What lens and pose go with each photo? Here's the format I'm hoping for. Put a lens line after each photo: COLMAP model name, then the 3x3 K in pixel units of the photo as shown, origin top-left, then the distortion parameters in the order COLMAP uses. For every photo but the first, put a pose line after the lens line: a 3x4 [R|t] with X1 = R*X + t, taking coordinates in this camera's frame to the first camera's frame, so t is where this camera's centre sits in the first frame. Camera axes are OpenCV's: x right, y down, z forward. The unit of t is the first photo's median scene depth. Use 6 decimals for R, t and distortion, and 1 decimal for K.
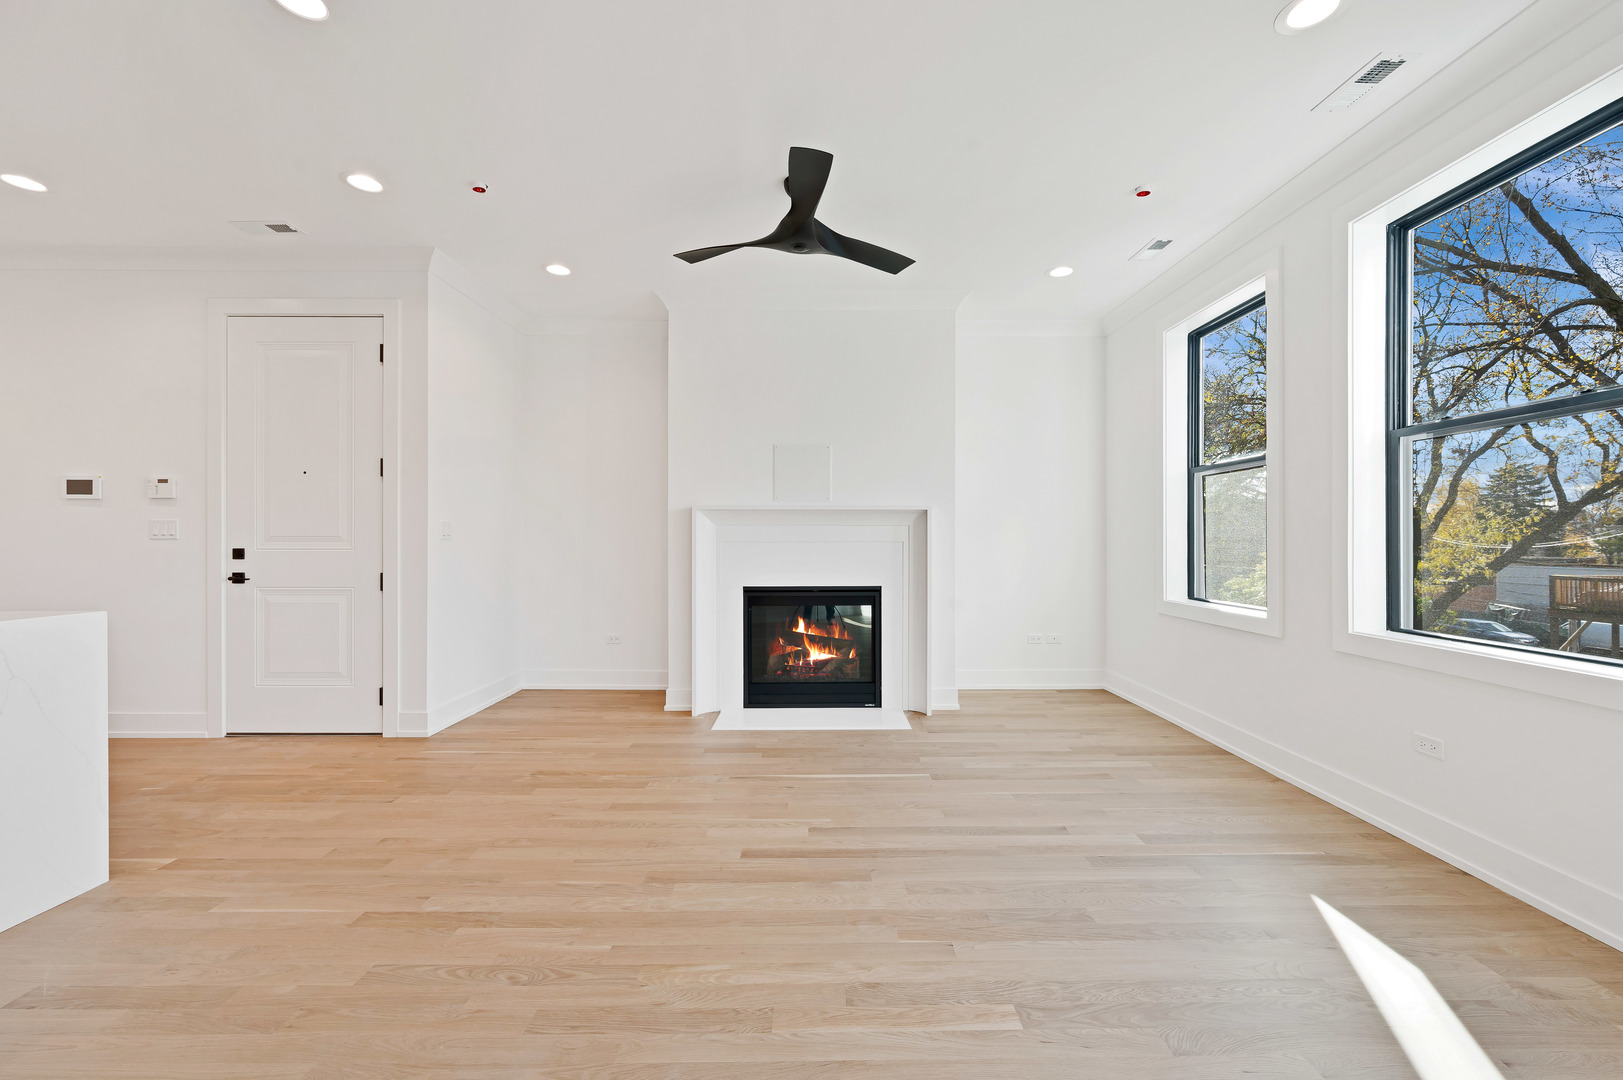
lens RADIAL K [[653.9, 0, 815.4], [0, 653.9, 542.2], [0, 0, 1]] dist [0.000072, 0.000059]
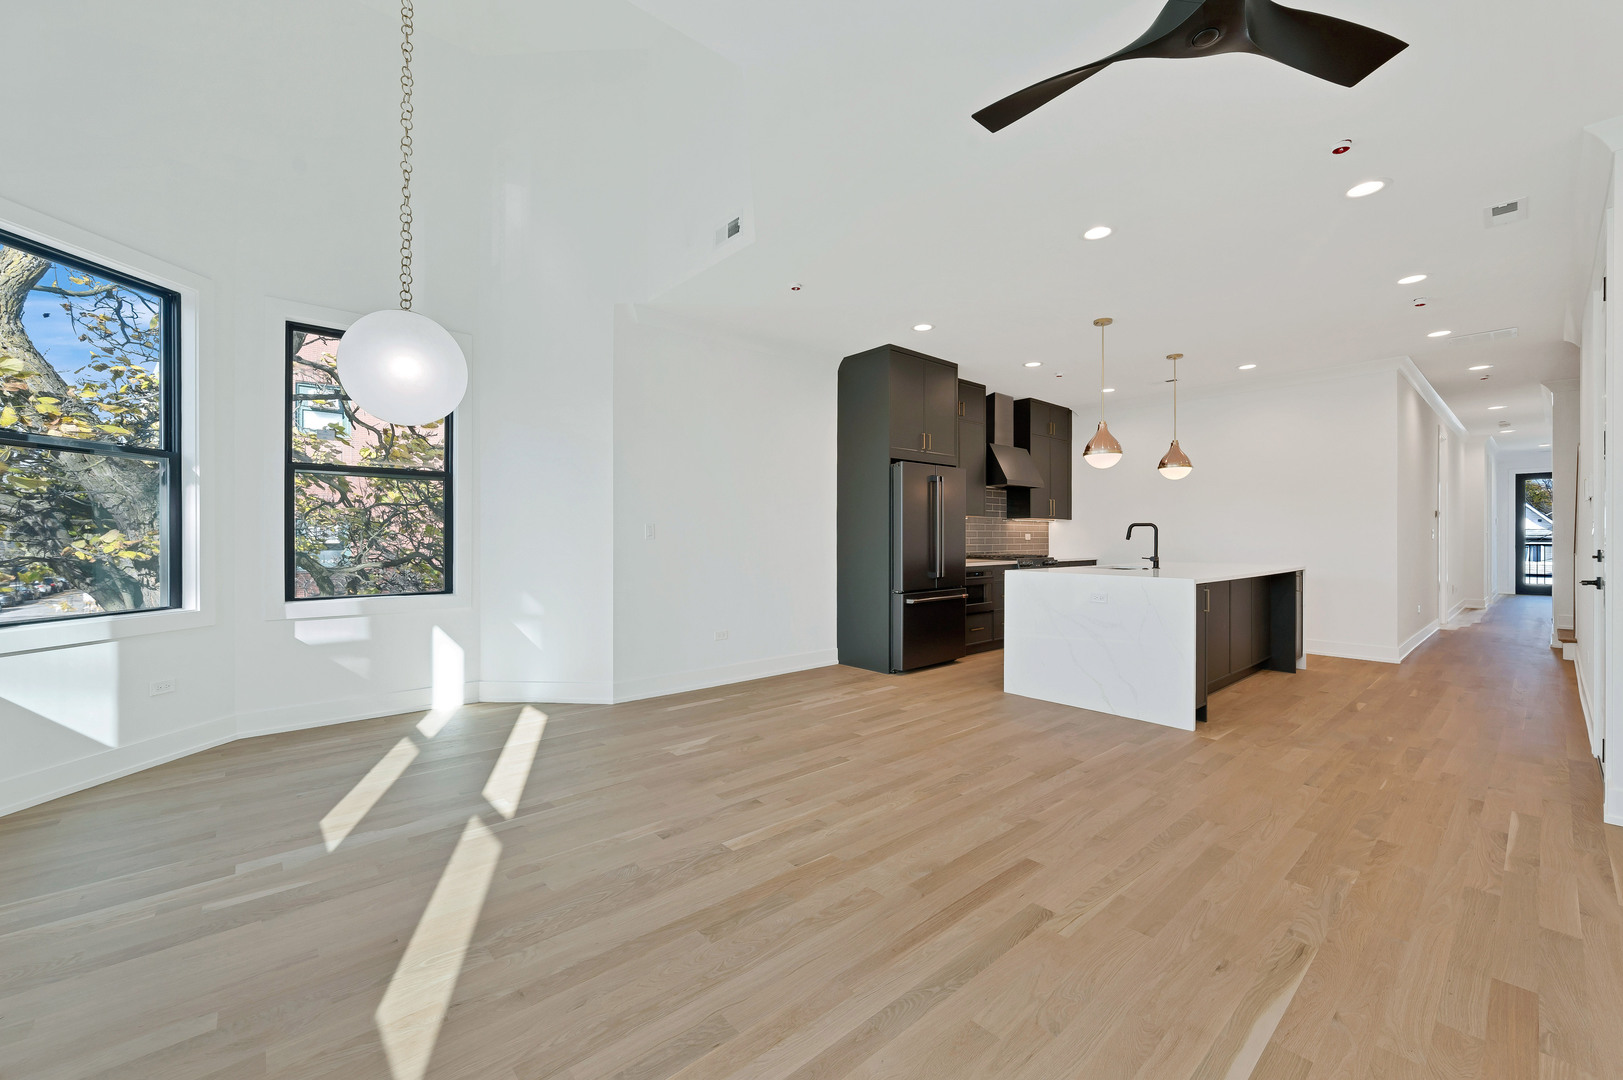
lens RADIAL K [[653.9, 0, 815.4], [0, 653.9, 534.9], [0, 0, 1]] dist [0.000072, 0.000059]
pose [[-0.757536, -0.003758, -0.652783, 0.796363], [-0.003295, 0.999993, -0.001933, -0.004400], [0.652785, 0.000686, -0.757543, 1.578805]]
